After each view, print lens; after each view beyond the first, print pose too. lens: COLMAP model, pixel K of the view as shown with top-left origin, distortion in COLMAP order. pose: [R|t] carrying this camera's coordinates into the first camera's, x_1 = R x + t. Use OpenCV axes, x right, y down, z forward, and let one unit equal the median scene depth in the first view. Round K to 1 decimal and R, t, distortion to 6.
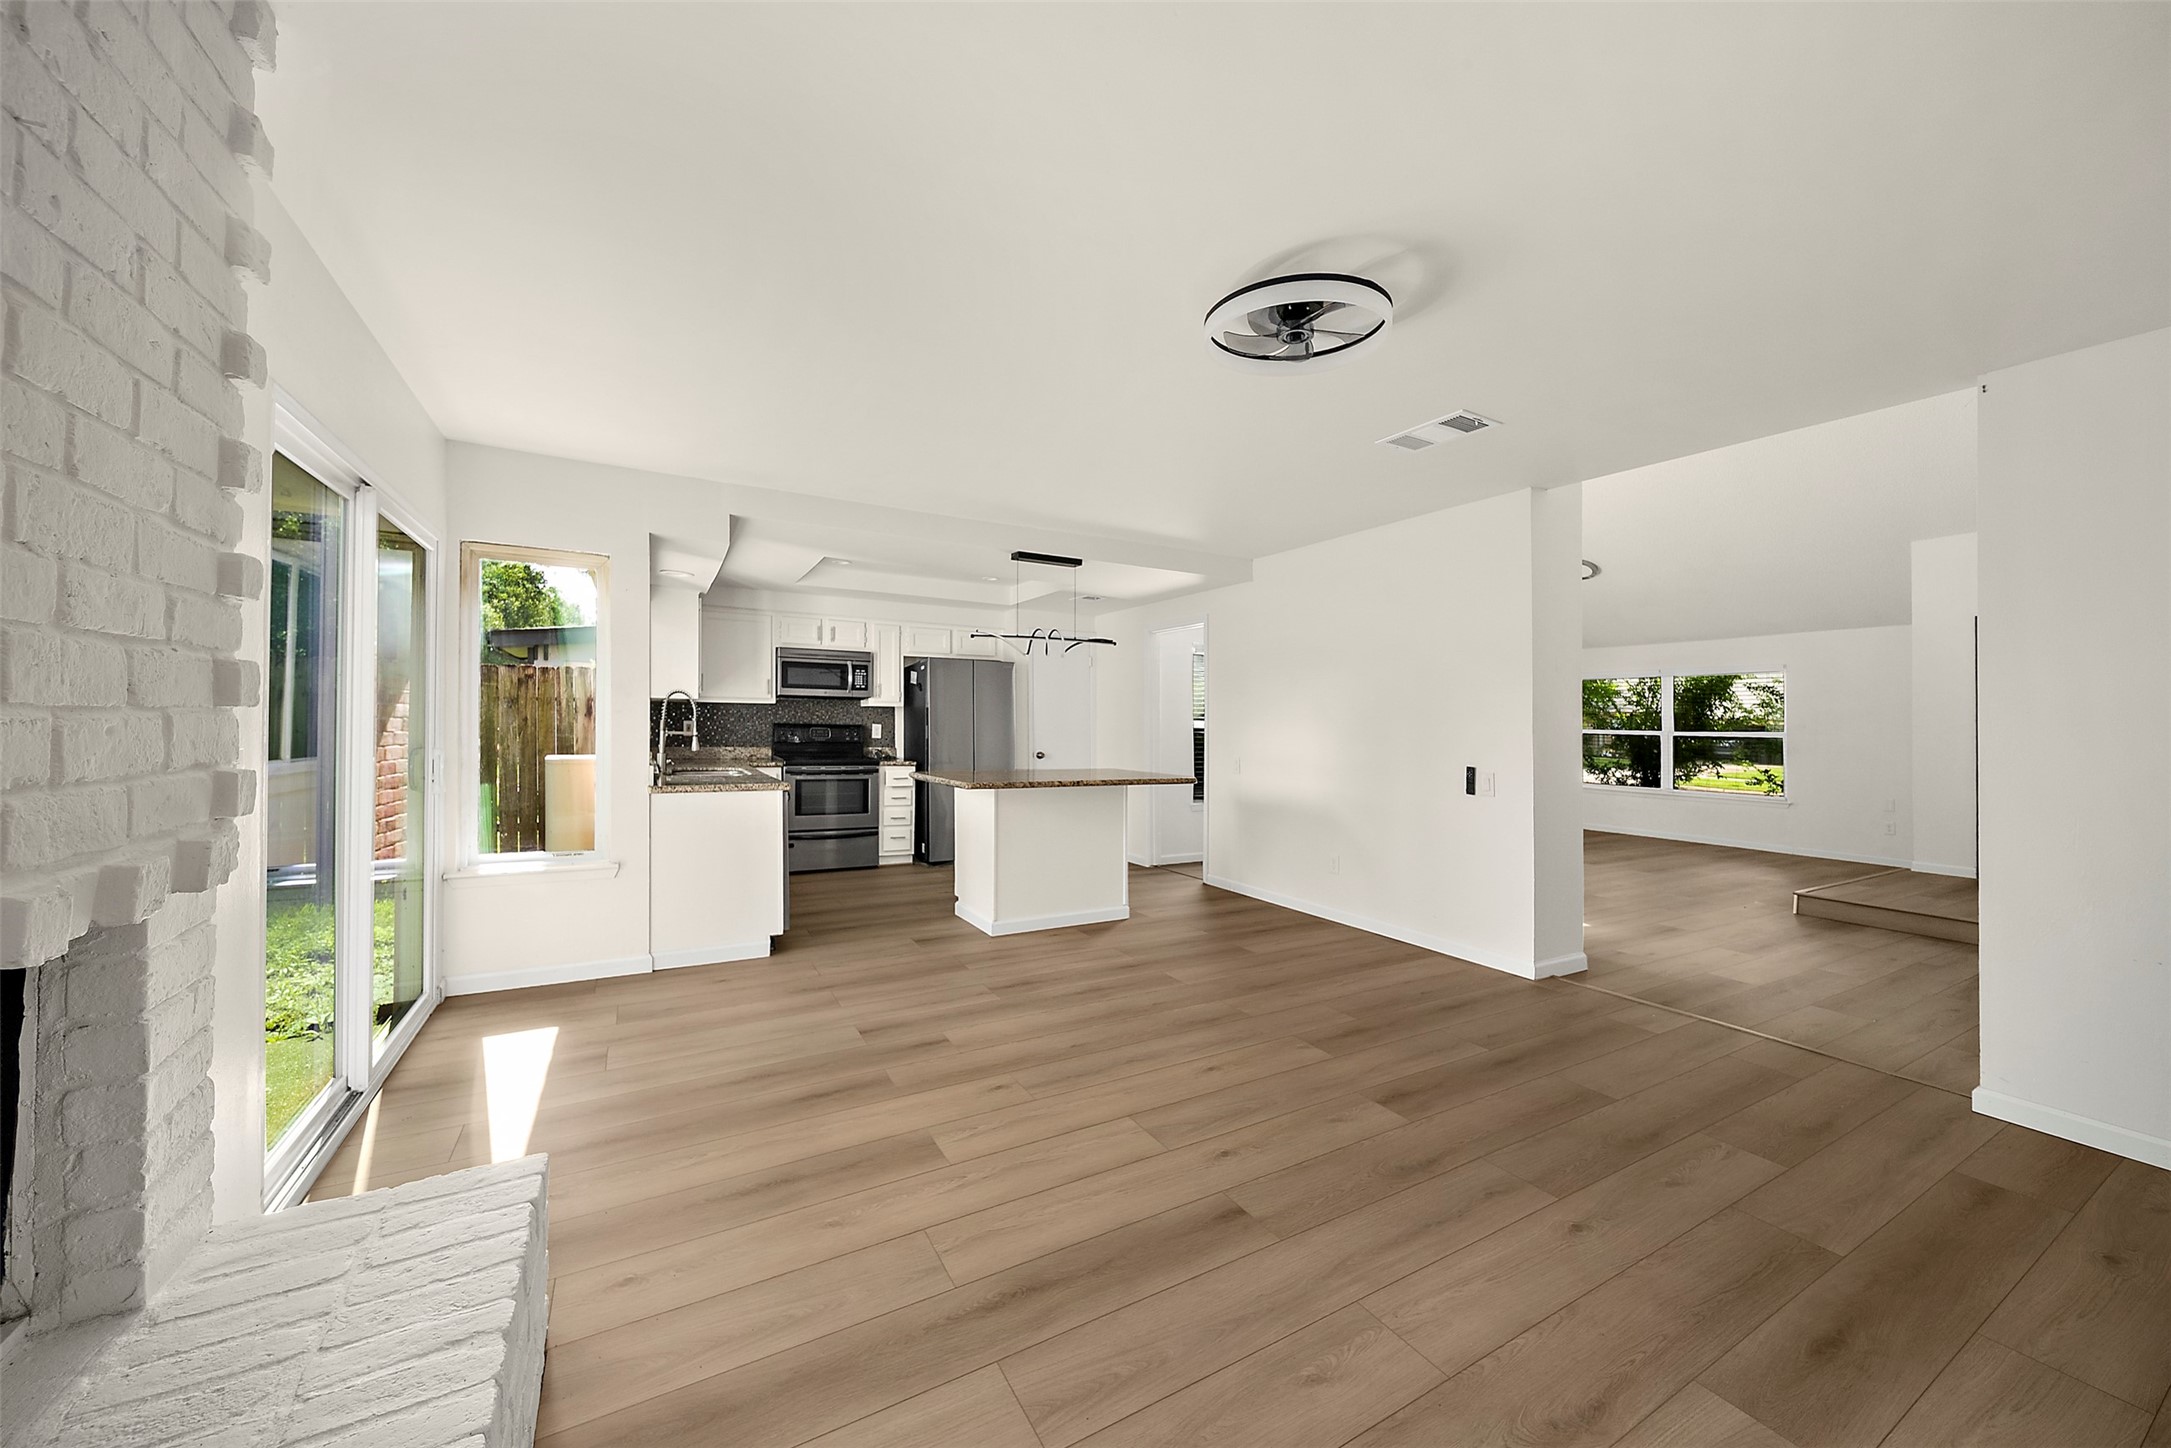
lens RADIAL K [[791.3, 0, 1085.5], [0, 791.3, 724.0], [0, 0, 1]] dist [-0.005933, -0.000175]
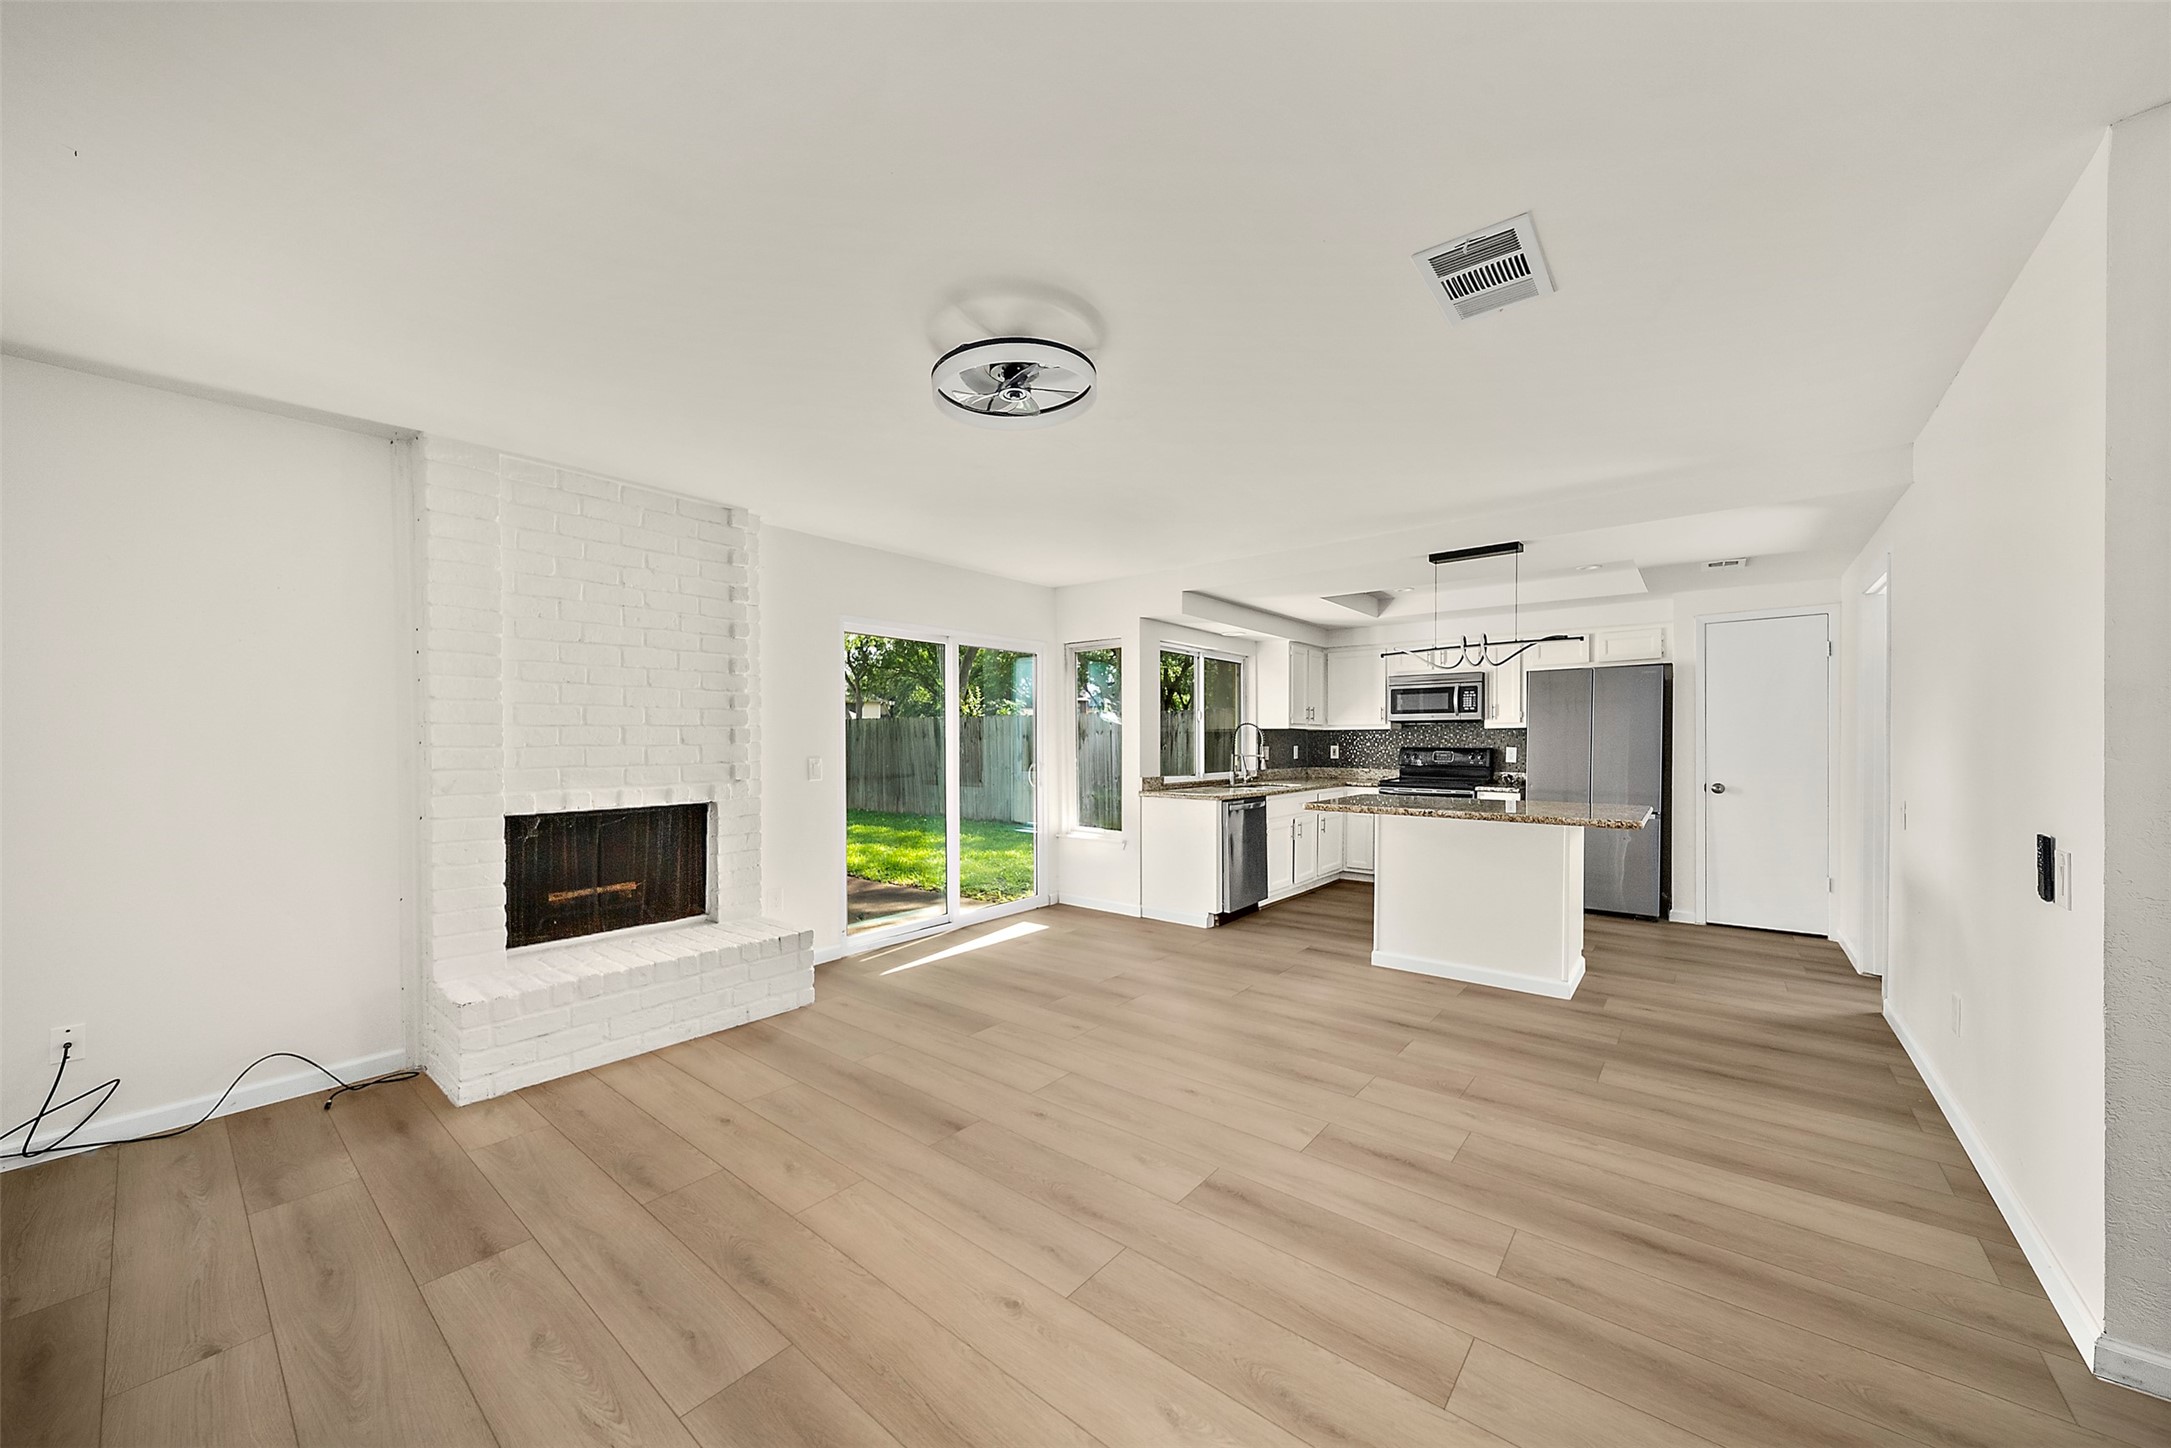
lens RADIAL K [[767.9, 0, 1085.0], [0, 767.9, 750.3], [0, 0, 1]] dist [-0.000523, -0.000121]
pose [[0.366956, -0.002540, -0.930235, 0.765701], [0.004196, 0.999991, -0.001076, 0.004748], [0.930229, -0.003509, 0.366963, 0.394386]]
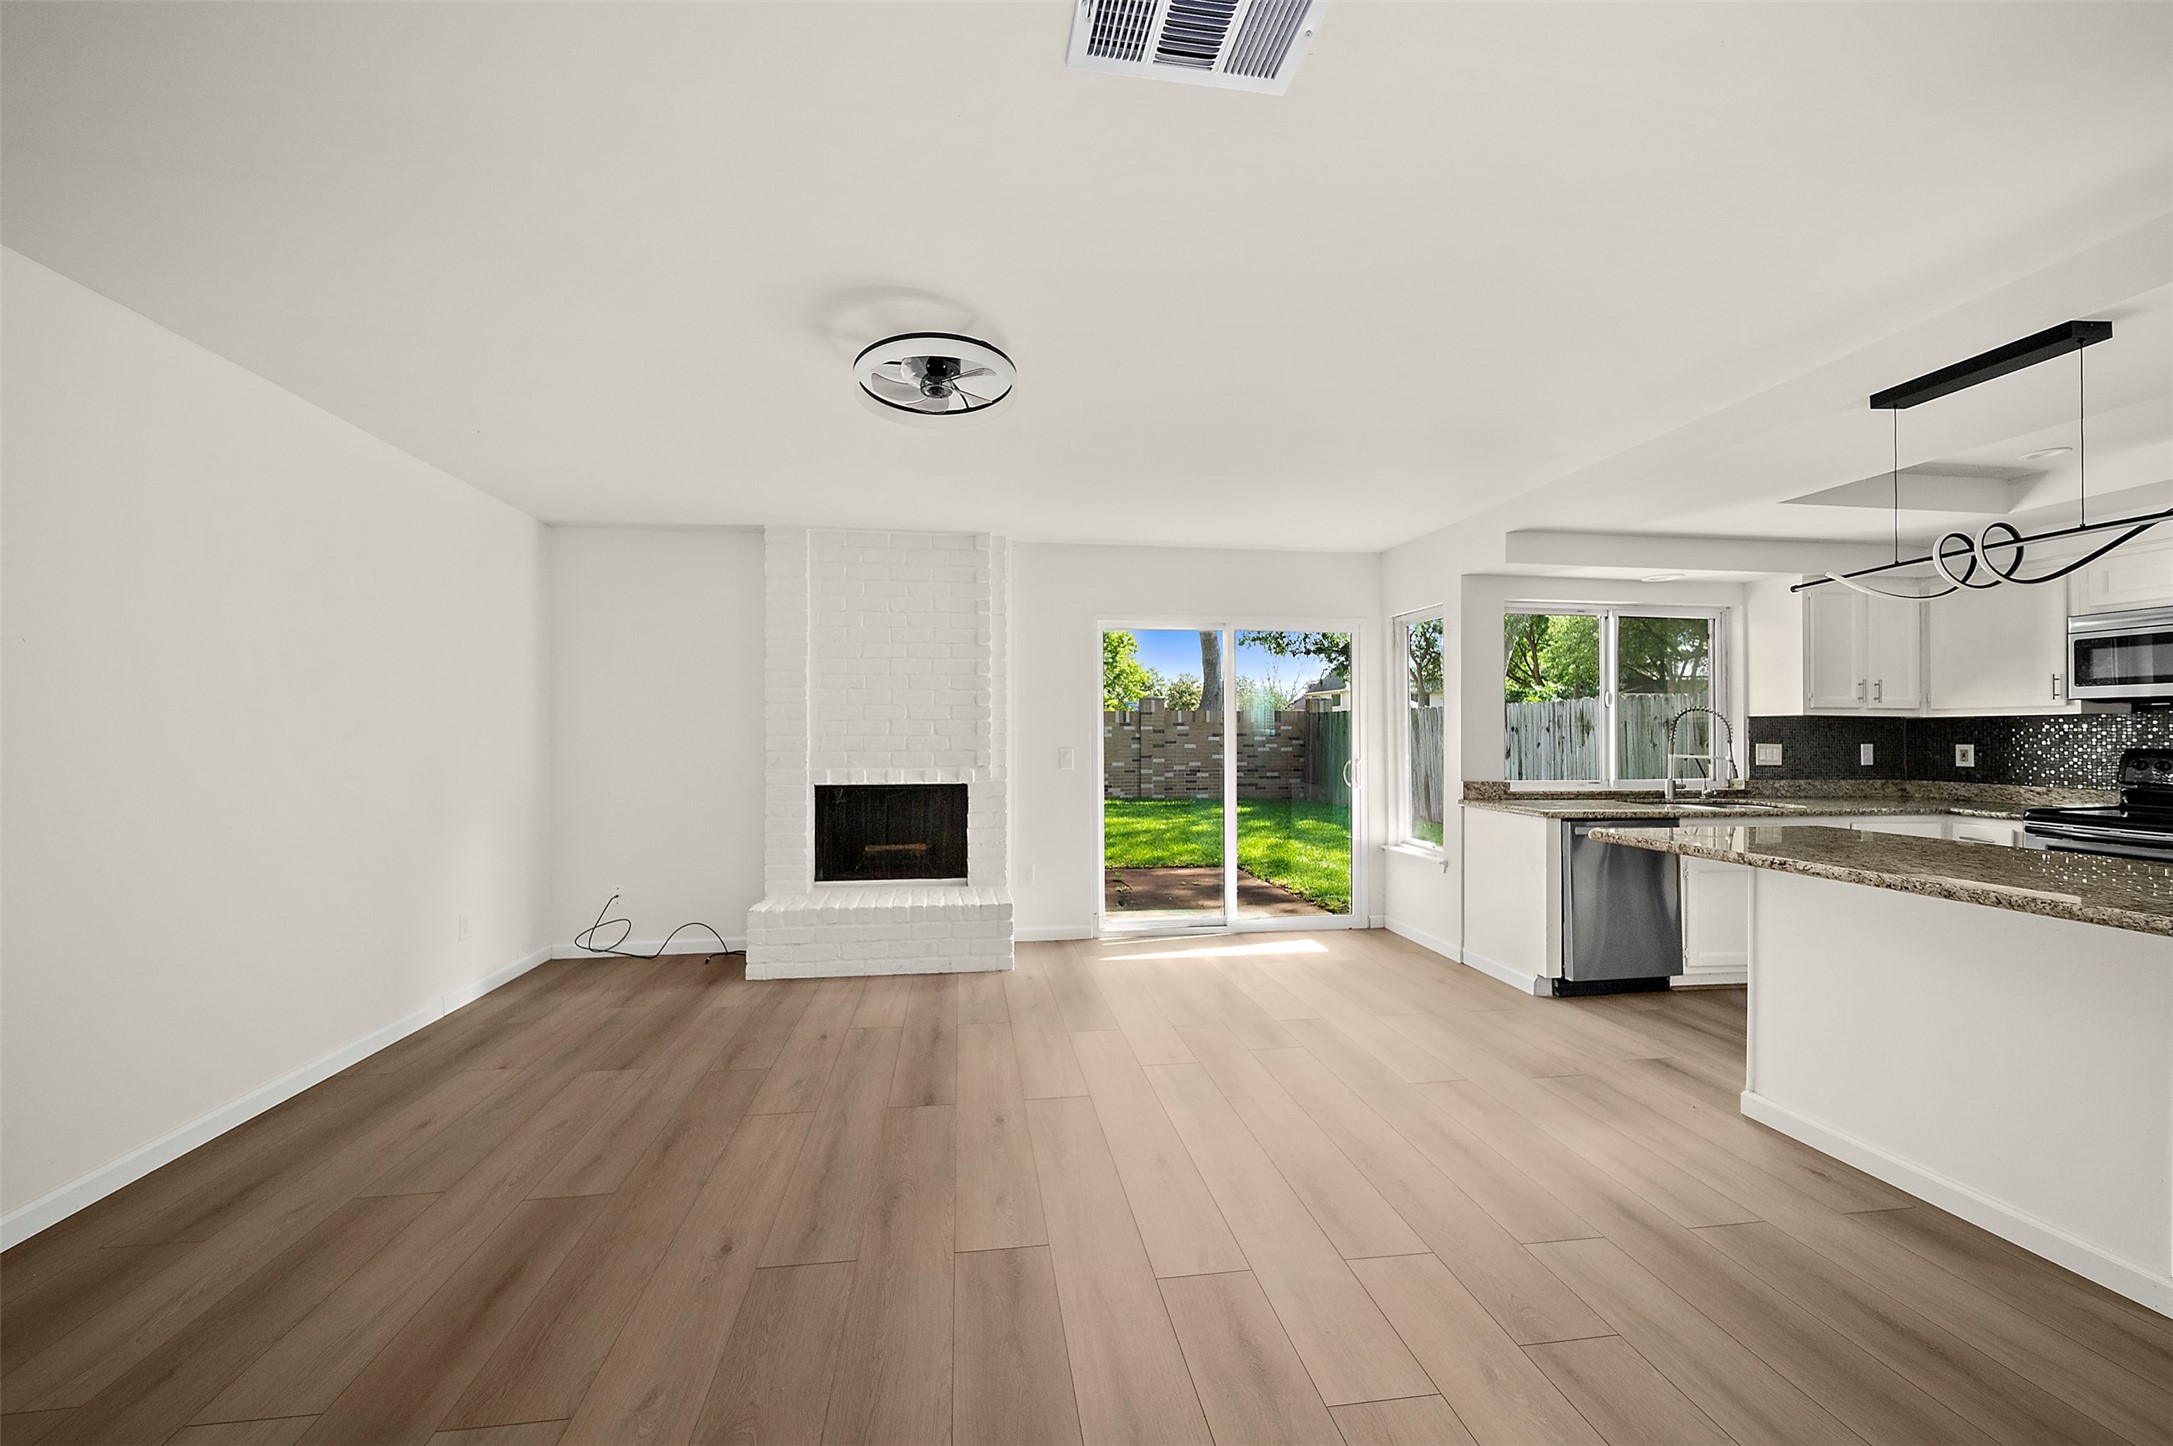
lens RADIAL K [[769.0, 0, 1066.9], [0, 769.0, 734.1], [0, 0, 1]] dist [-0.000051, -0.000043]
pose [[-0.363579, -0.015097, -0.931441, 0.711402], [-0.010078, 0.999874, -0.012273, 0.005206], [0.931509, 0.004925, -0.363686, 0.903210]]
